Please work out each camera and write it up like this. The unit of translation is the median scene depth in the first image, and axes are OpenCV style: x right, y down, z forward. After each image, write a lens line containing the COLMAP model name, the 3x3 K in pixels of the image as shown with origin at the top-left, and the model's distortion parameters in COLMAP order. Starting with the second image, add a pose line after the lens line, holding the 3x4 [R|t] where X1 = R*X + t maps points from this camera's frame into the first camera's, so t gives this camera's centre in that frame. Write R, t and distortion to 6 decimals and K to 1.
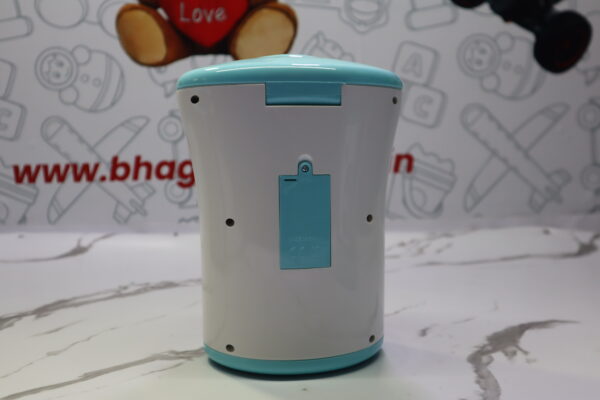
lens RADIAL K [[598.1, 0, 309.3], [0, 598.1, 199.9], [0, 0, 1]] dist [-0.037877, 0.152850]
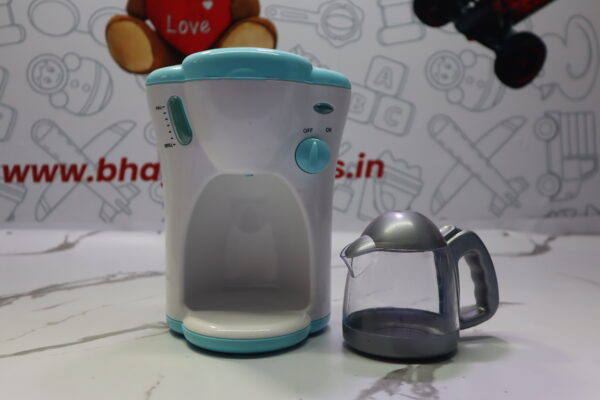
lens RADIAL K [[598.1, 0, 309.3], [0, 598.1, 199.9], [0, 0, 1]] dist [-0.037877, 0.152850]
pose [[0.999176, 0.013322, 0.038330, 0.000638], [-0.012237, 0.999522, -0.028407, 0.026397], [-0.038690, 0.027914, 0.998861, -0.064578]]
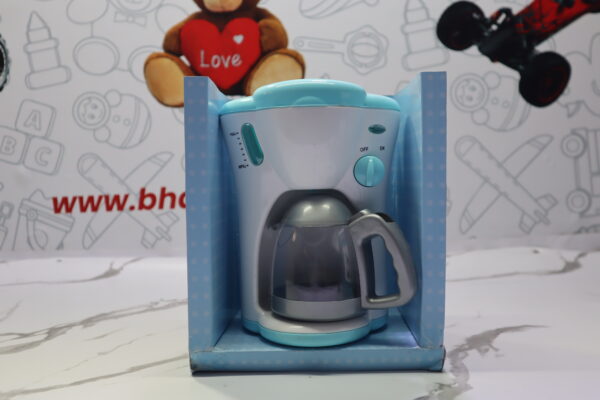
lens RADIAL K [[598.1, 0, 309.3], [0, 598.1, 199.9], [0, 0, 1]] dist [-0.037877, 0.152850]
pose [[0.999646, -0.013313, -0.023019, 0.010107], [0.012273, 0.998923, -0.044744, 0.002940], [0.023590, 0.044445, 0.998733, -0.103115]]
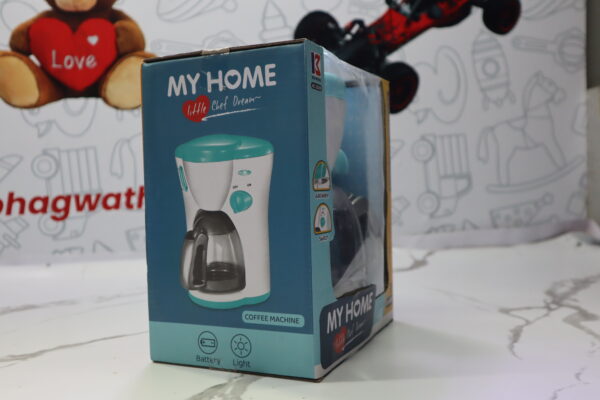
lens RADIAL K [[598.1, 0, 309.3], [0, 598.1, 199.9], [0, 0, 1]] dist [-0.037877, 0.152850]
pose [[0.990940, -0.021779, 0.132525, 0.095912], [0.030284, 0.997585, -0.062507, 0.022349], [-0.130844, 0.065954, 0.989207, -0.116463]]
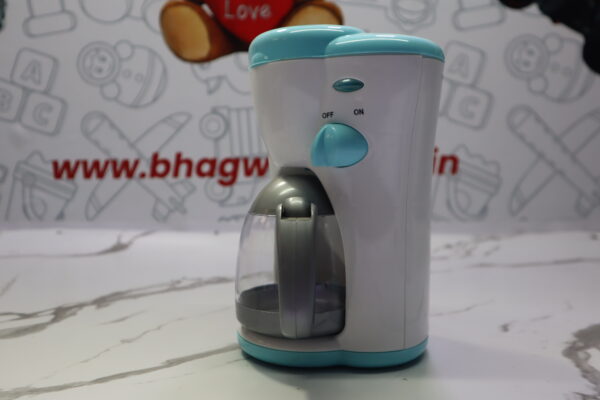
lens RADIAL K [[598.1, 0, 309.3], [0, 598.1, 199.9], [0, 0, 1]] dist [-0.037877, 0.152850]
pose [[0.999855, 0.016481, -0.004224, -0.066475], [-0.016574, 0.999598, -0.023013, 0.023111], [0.003843, 0.023079, 0.999726, 0.017417]]
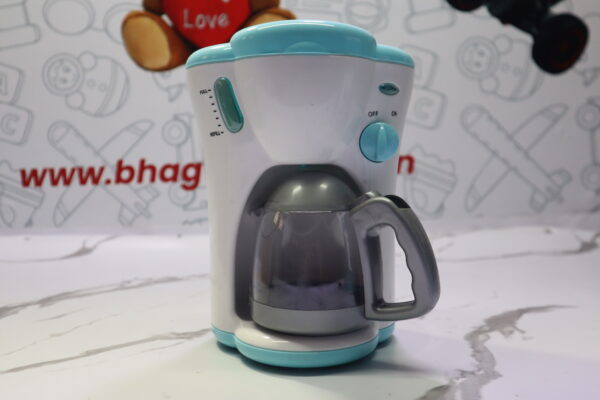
lens RADIAL K [[598.1, 0, 309.3], [0, 598.1, 199.9], [0, 0, 1]] dist [-0.037877, 0.152850]
pose [[0.999920, -0.006782, -0.010721, 0.007147], [0.006422, 0.999428, -0.033215, 0.031376], [0.010940, 0.033144, 0.999391, -0.009247]]
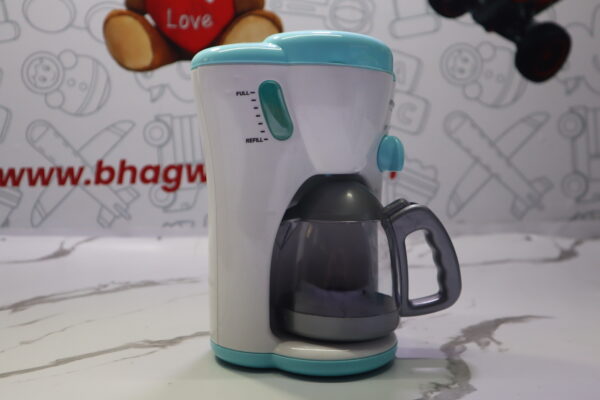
lens RADIAL K [[598.1, 0, 309.3], [0, 598.1, 199.9], [0, 0, 1]] dist [-0.037877, 0.152850]
pose [[0.999884, 0.007691, 0.013139, 0.013577], [-0.007255, 0.999429, -0.032986, 0.024375], [-0.013385, 0.032887, 0.999369, -0.004582]]
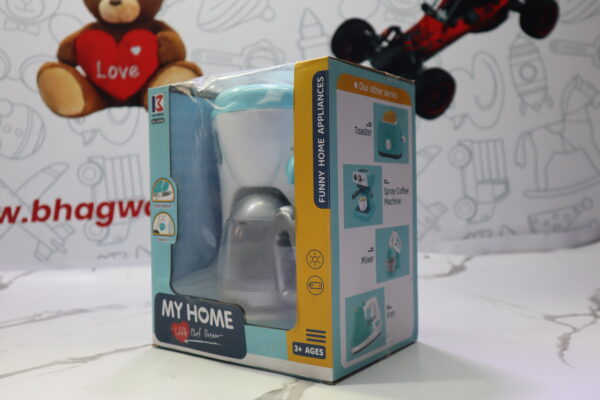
lens RADIAL K [[598.1, 0, 309.3], [0, 598.1, 199.9], [0, 0, 1]] dist [-0.037877, 0.152850]
pose [[0.995678, -0.023718, 0.089796, 0.072326], [0.029927, 0.997206, -0.068448, 0.016900], [-0.087922, 0.070839, 0.993605, -0.125836]]
